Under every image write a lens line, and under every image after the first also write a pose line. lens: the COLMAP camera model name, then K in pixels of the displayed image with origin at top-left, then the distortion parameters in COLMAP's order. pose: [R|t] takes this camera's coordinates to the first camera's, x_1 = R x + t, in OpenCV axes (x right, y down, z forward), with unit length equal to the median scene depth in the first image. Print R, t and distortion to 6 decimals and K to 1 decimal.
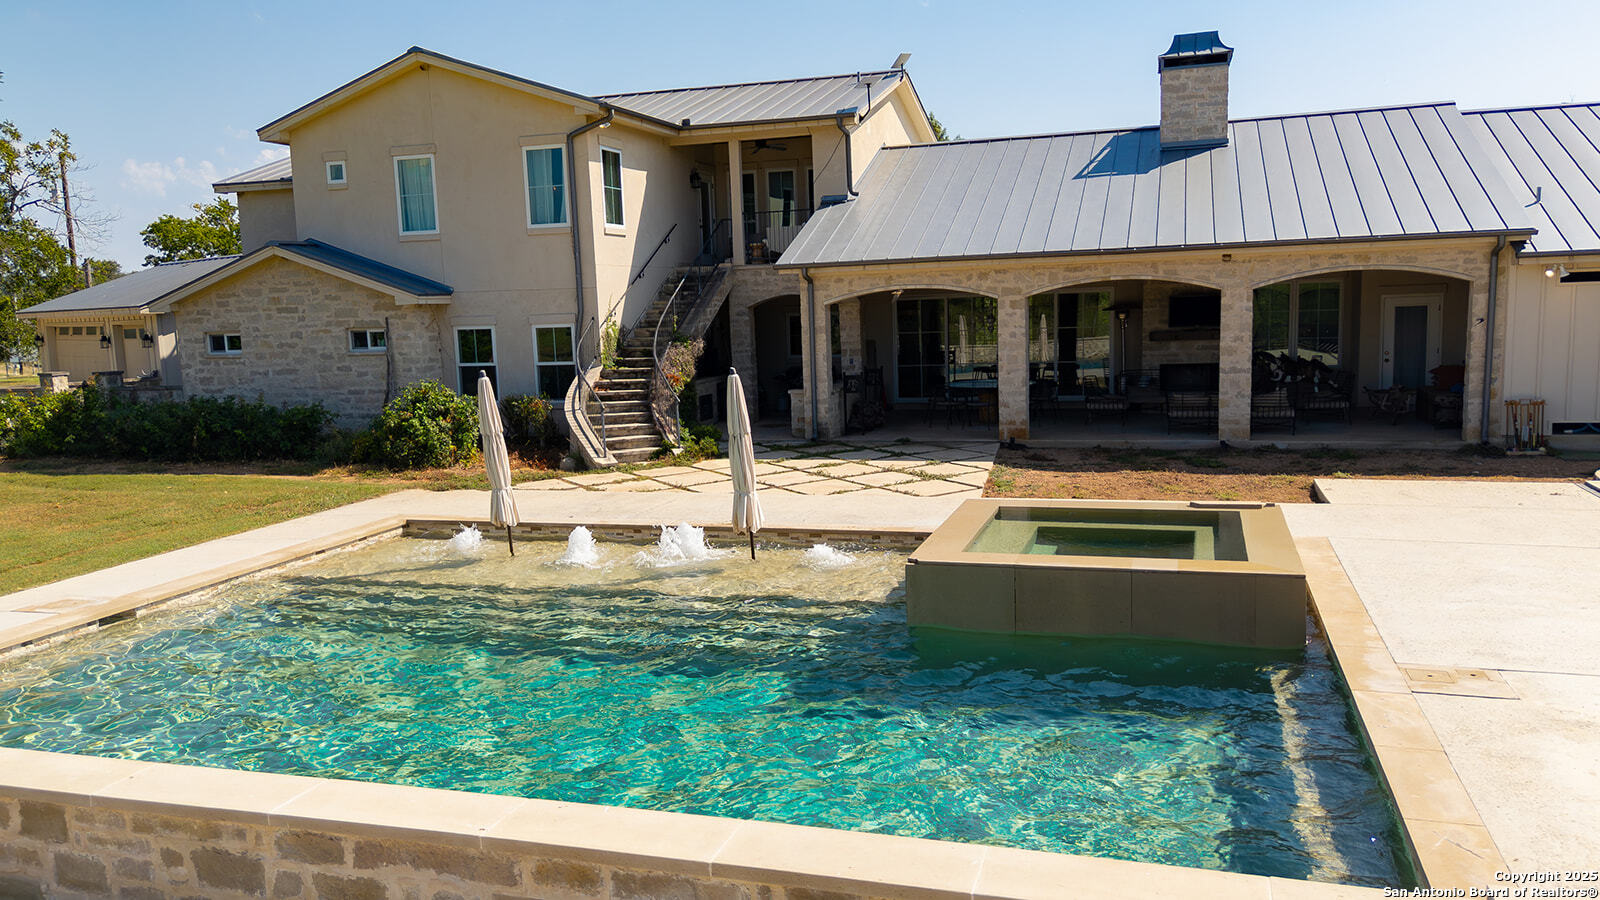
lens RADIAL K [[1177.3, 0, 826.0], [0, 1177.3, 448.5], [0, 0, 1]] dist [0.068882, -0.128006]
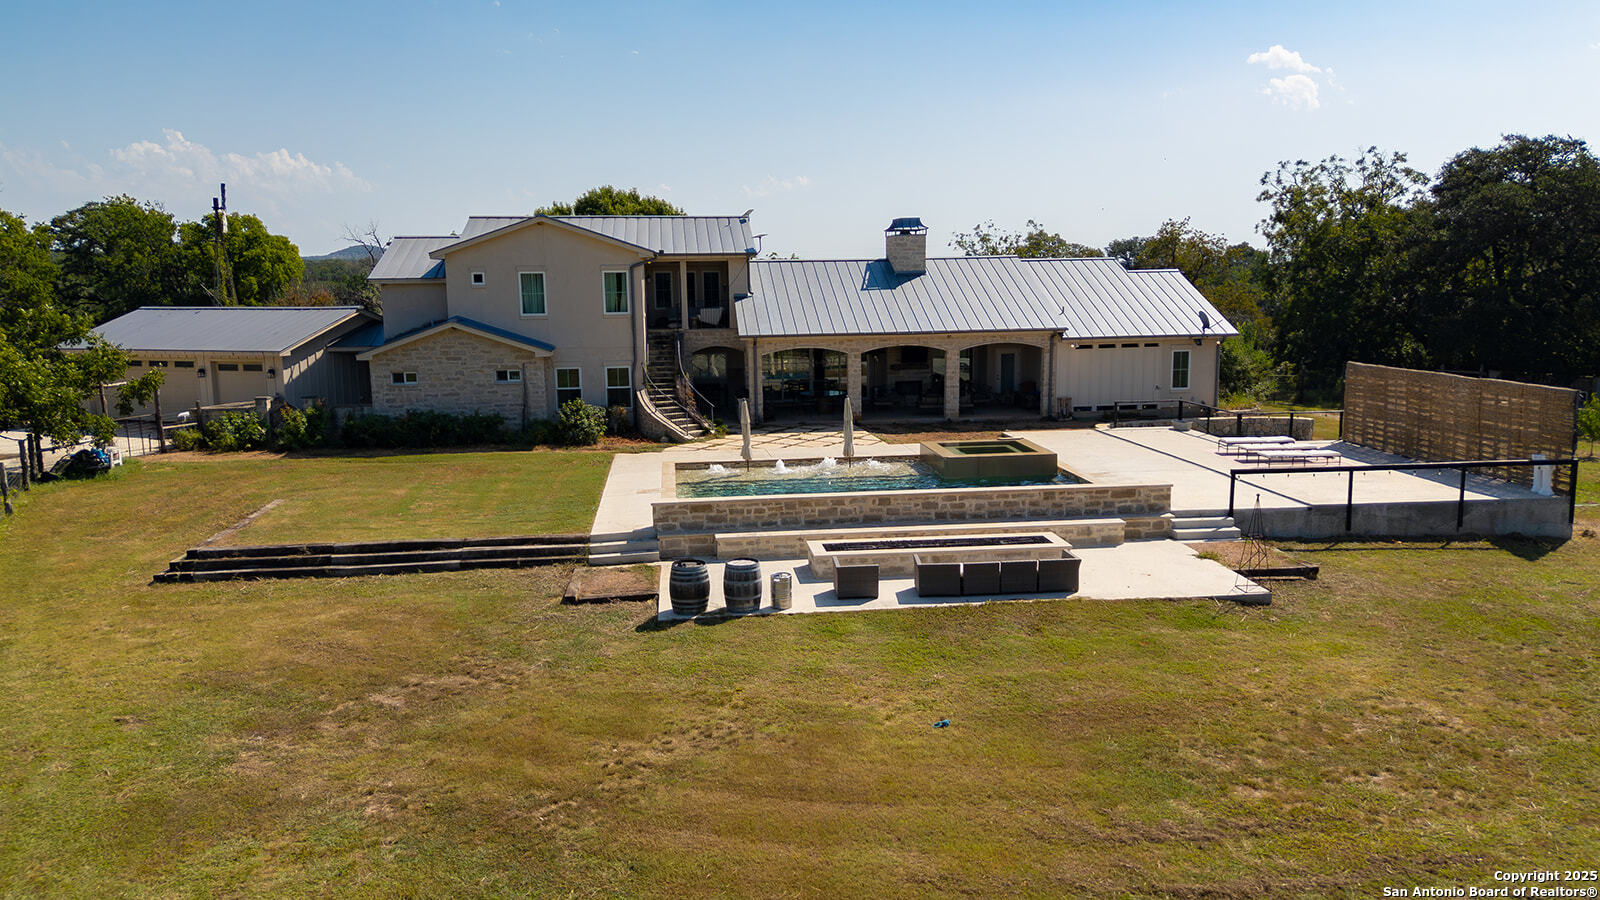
lens RADIAL K [[1177.3, 0, 826.0], [0, 1177.3, 448.5], [0, 0, 1]] dist [0.068882, -0.128006]
pose [[0.906032, -0.041155, 0.421203, -0.760570], [0.034537, 0.999131, 0.023332, -0.008902], [-0.421797, -0.006592, 0.906666, -0.857352]]
